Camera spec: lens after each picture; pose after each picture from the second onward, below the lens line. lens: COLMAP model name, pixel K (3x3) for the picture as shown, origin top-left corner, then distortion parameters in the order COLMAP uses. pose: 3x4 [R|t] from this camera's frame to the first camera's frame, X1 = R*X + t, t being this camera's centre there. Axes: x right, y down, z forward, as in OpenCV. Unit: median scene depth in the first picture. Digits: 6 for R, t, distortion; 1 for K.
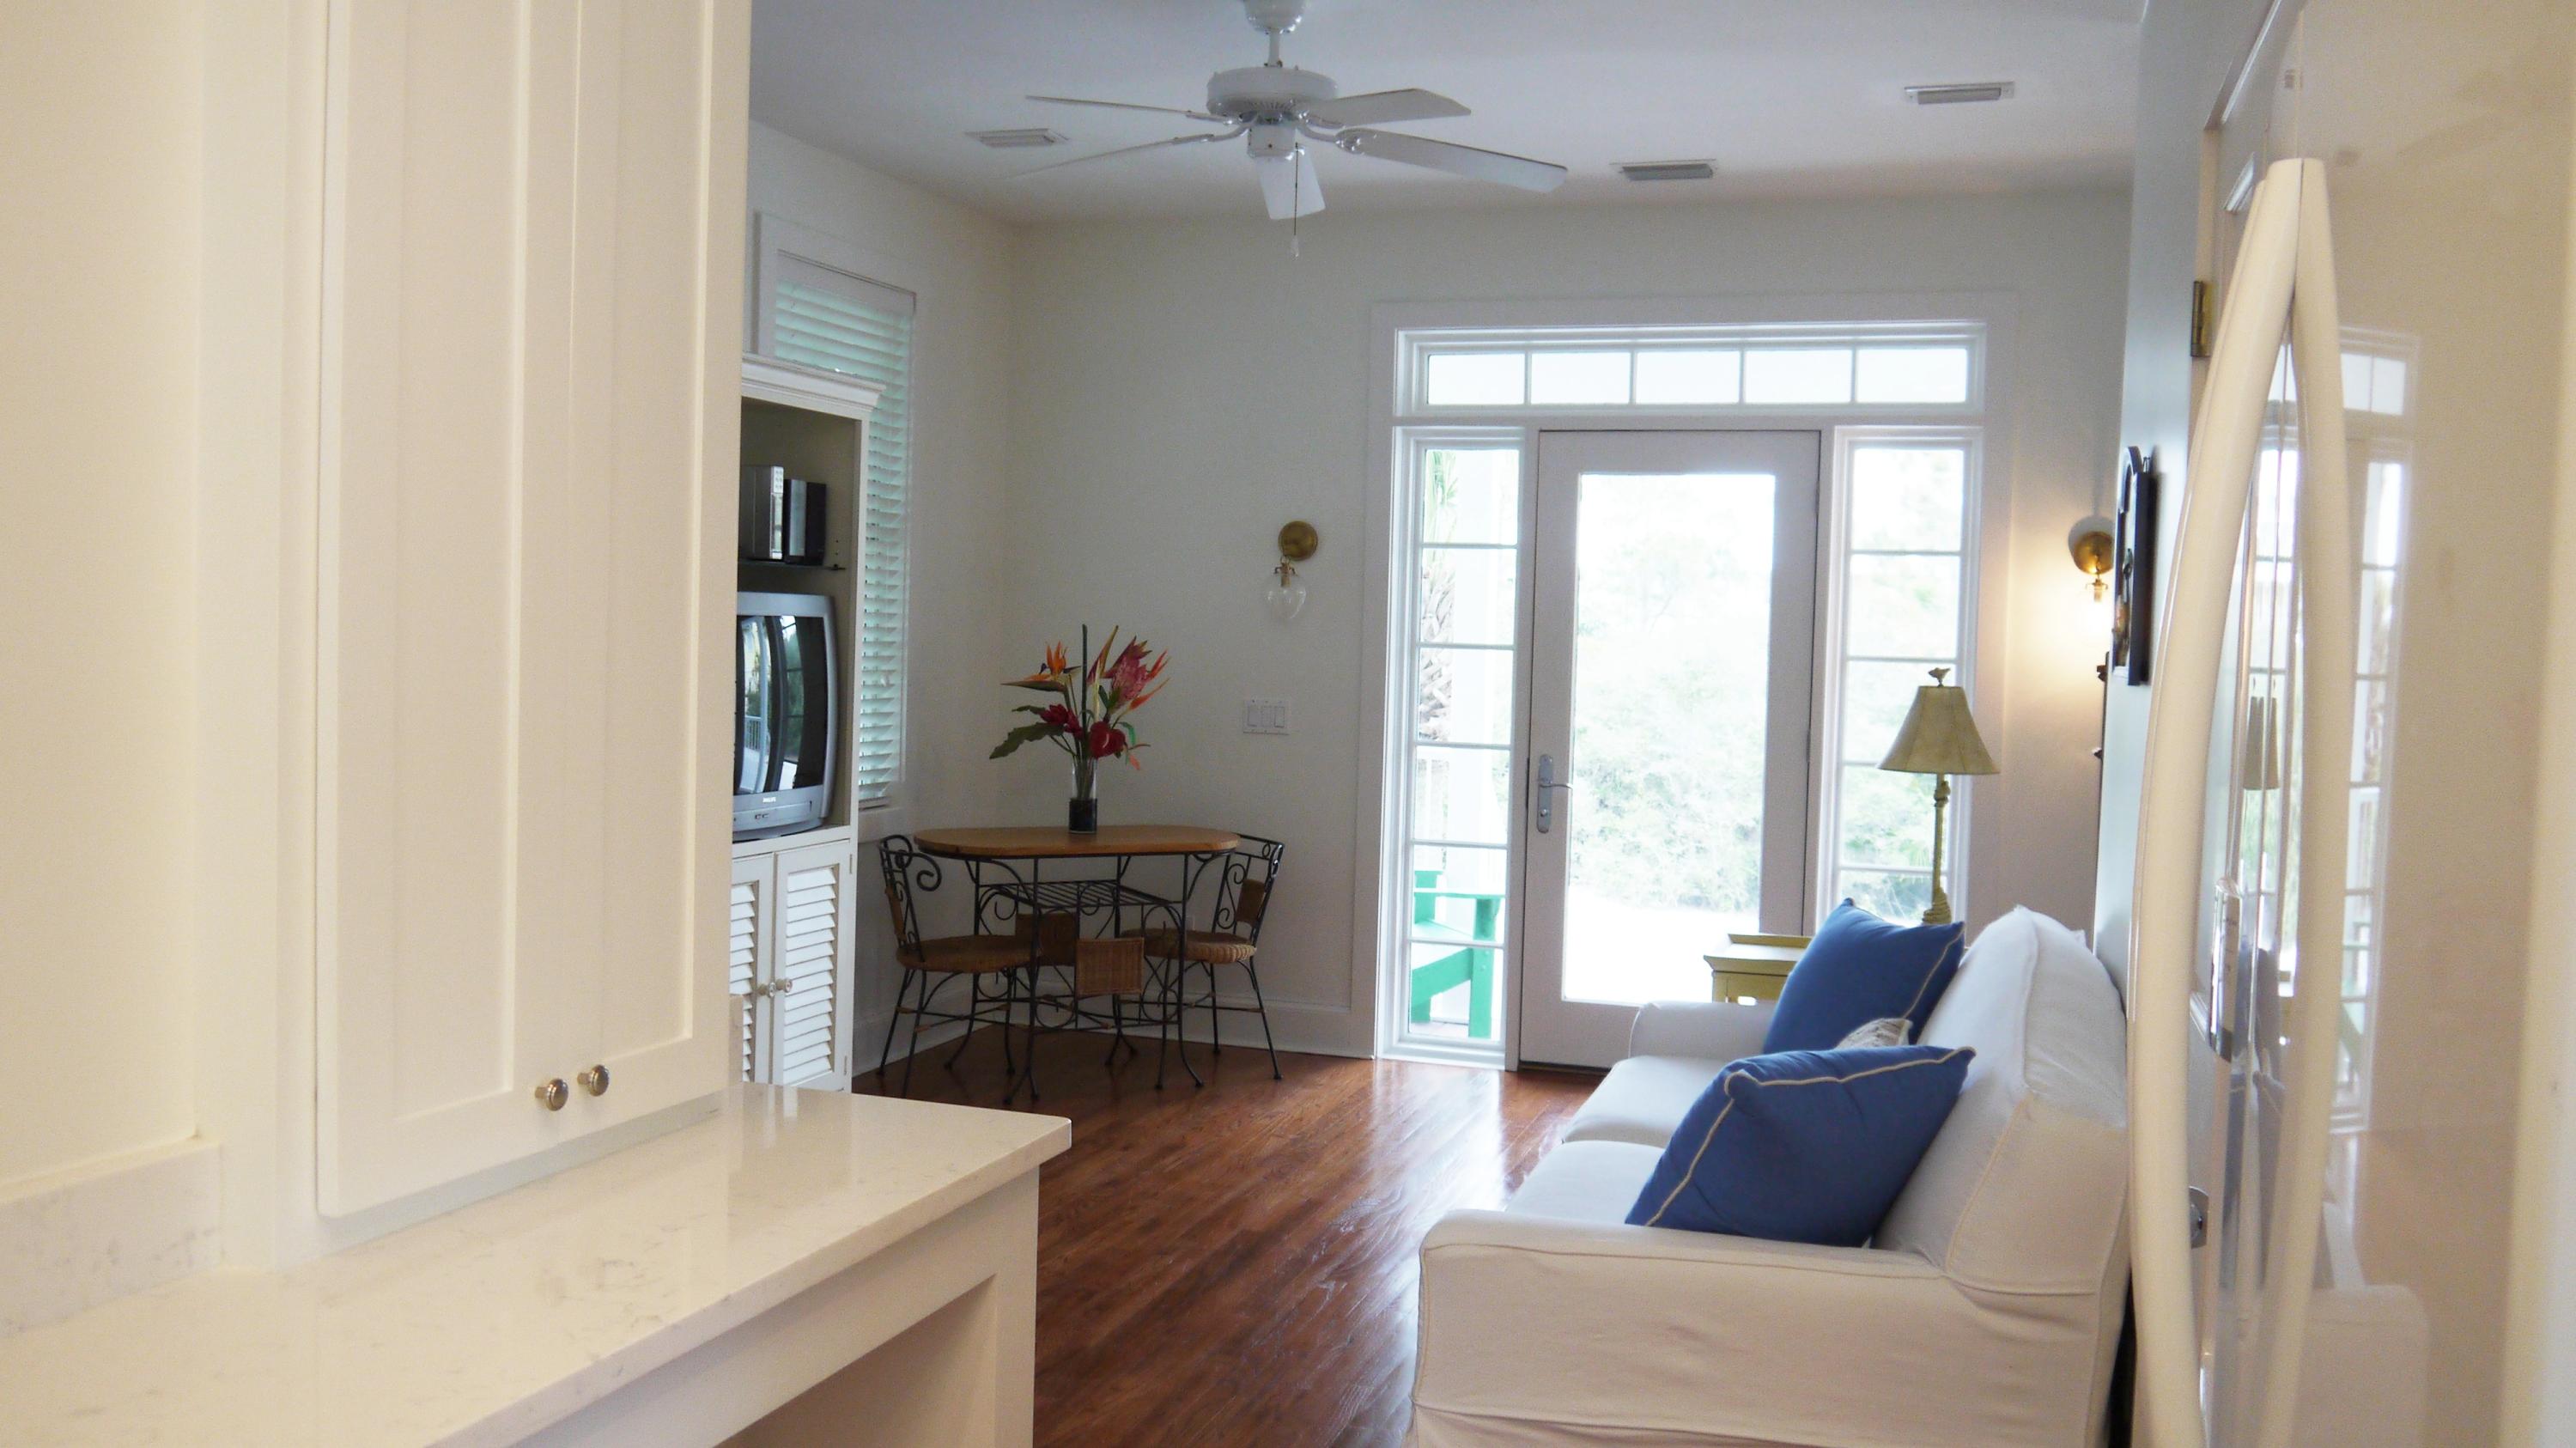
lens RADIAL K [[2061.6, 0, 1288.0], [0, 2061.6, 724.0], [0, 0, 1]] dist [-0.070126, 0.006872]
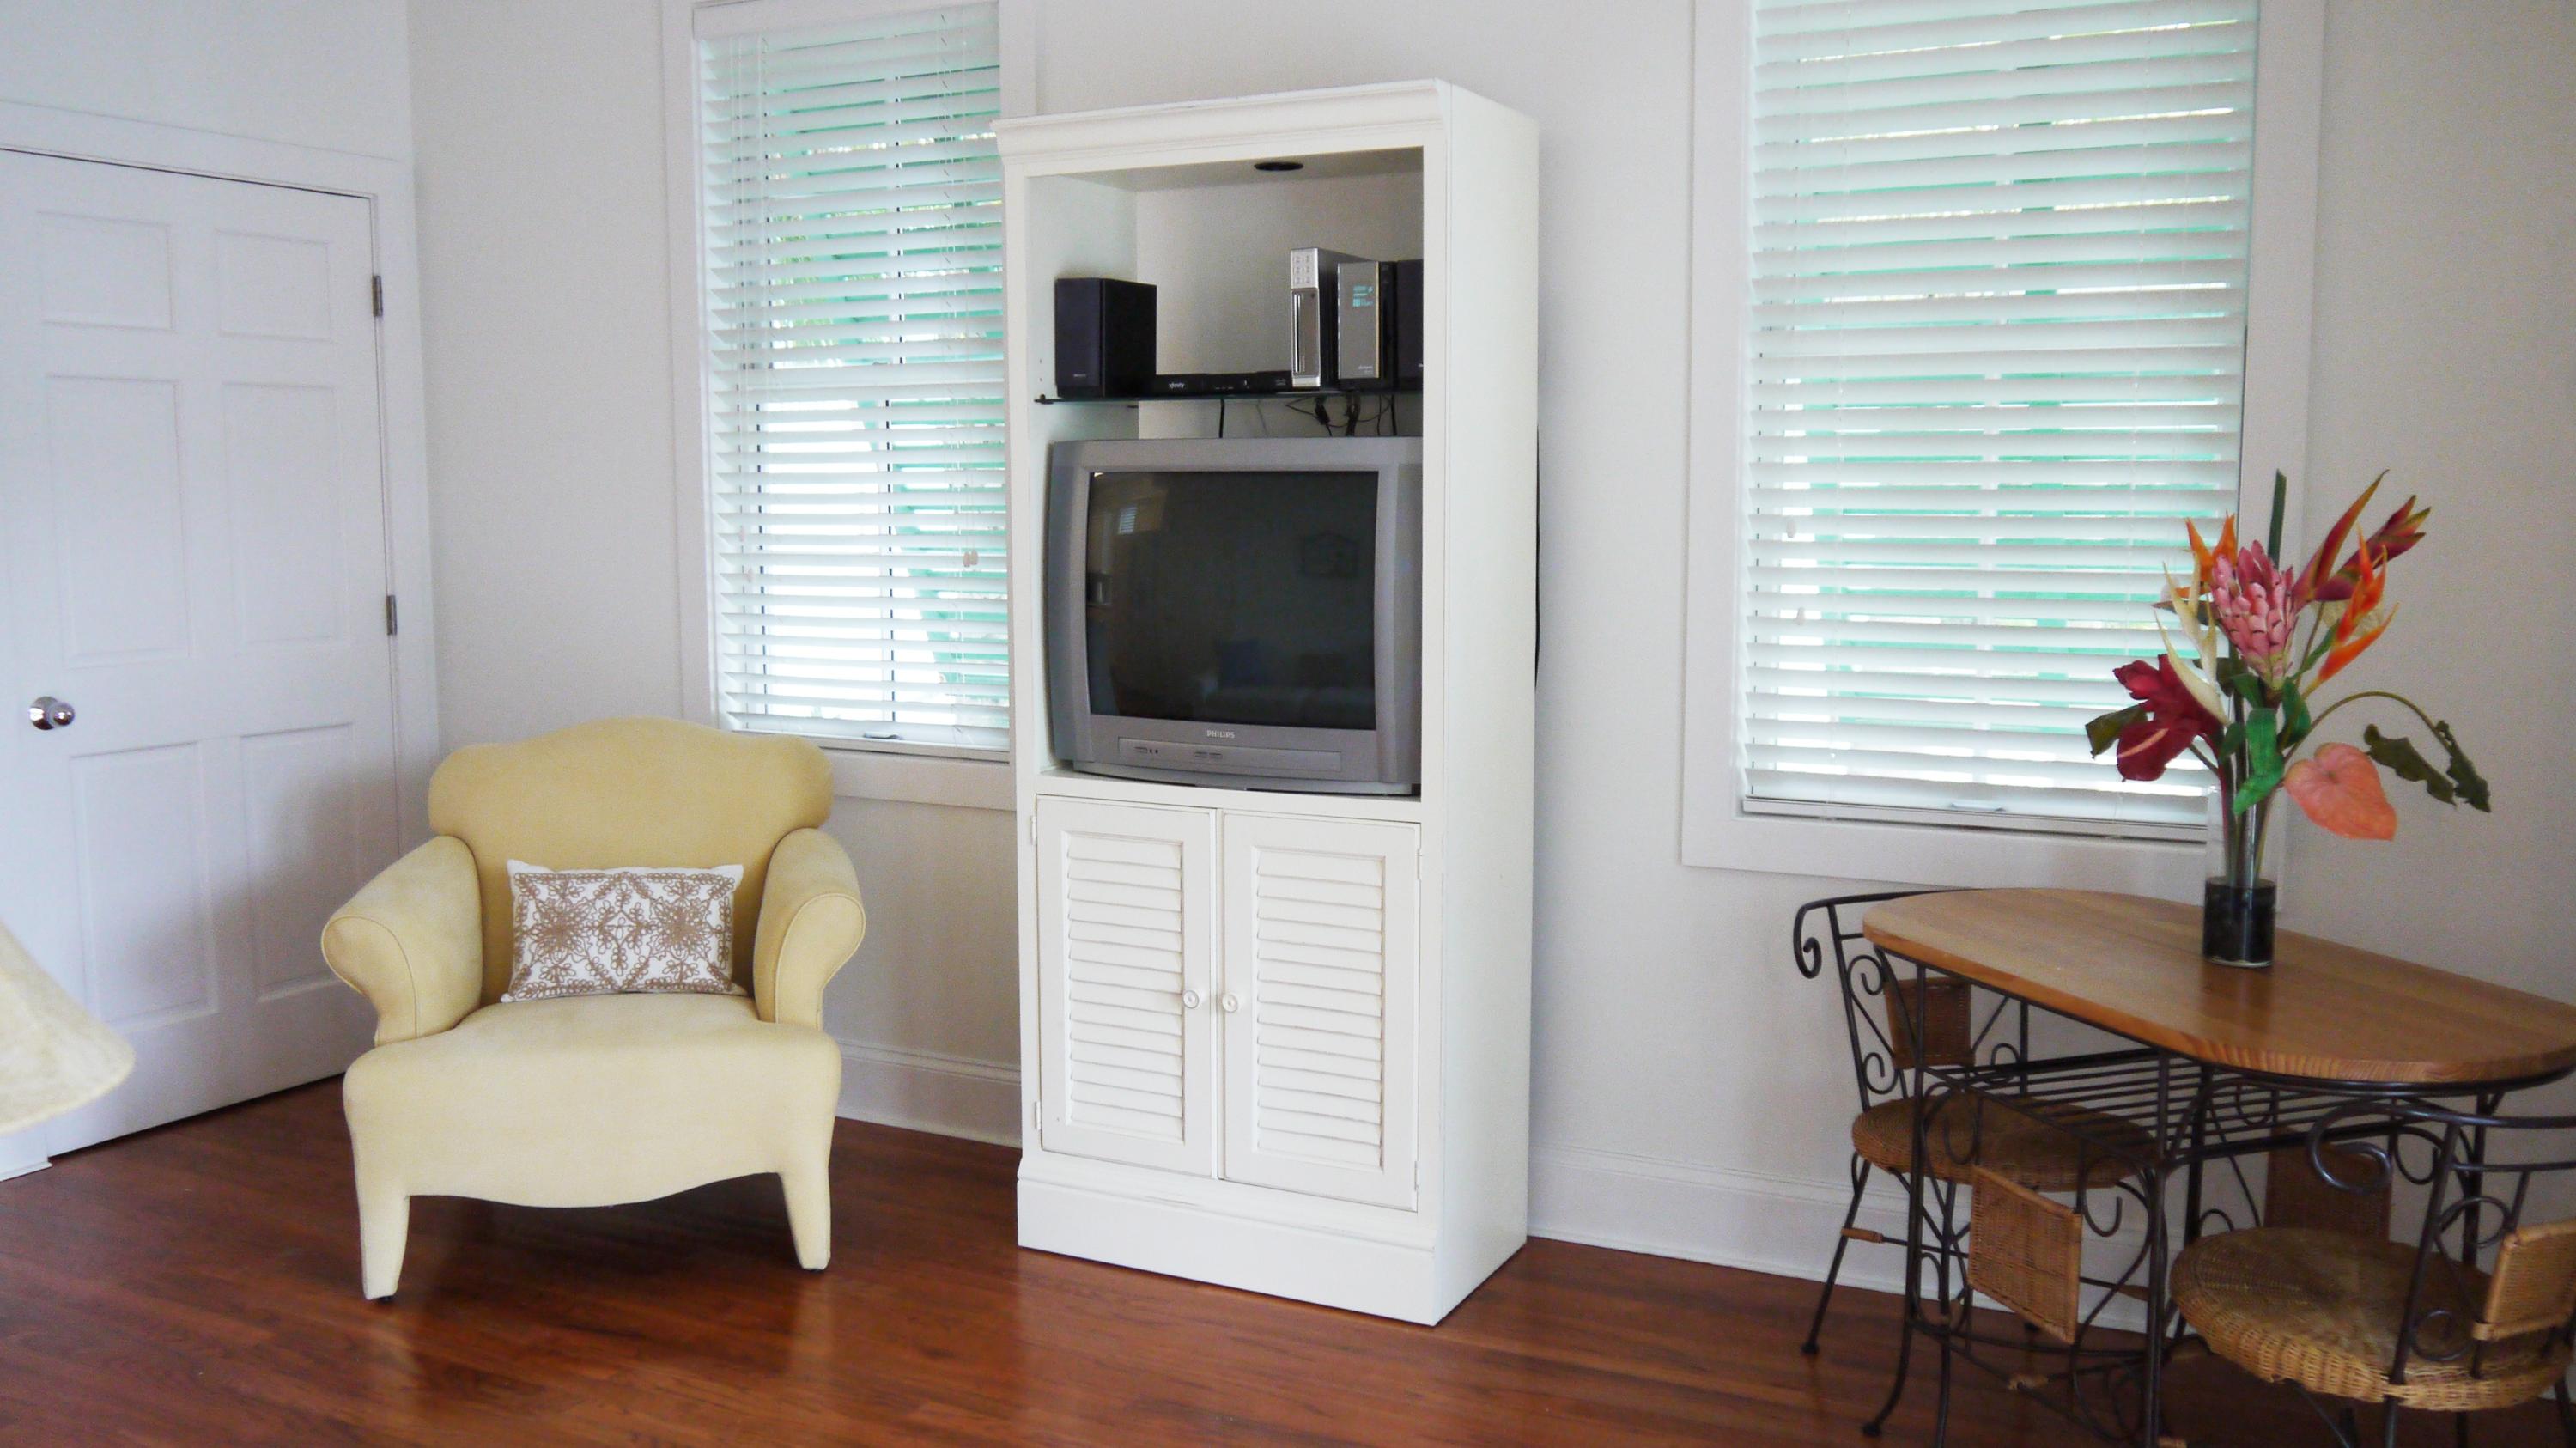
lens RADIAL K [[2061.6, 0, 1288.0], [0, 2061.6, 724.0], [0, 0, 1]] dist [-0.070126, 0.006872]
pose [[0.988719, -0.001642, -0.149774, -0.174892], [0.009425, 0.998640, 0.051269, -0.014454], [0.149486, -0.052102, 0.987390, 0.424023]]
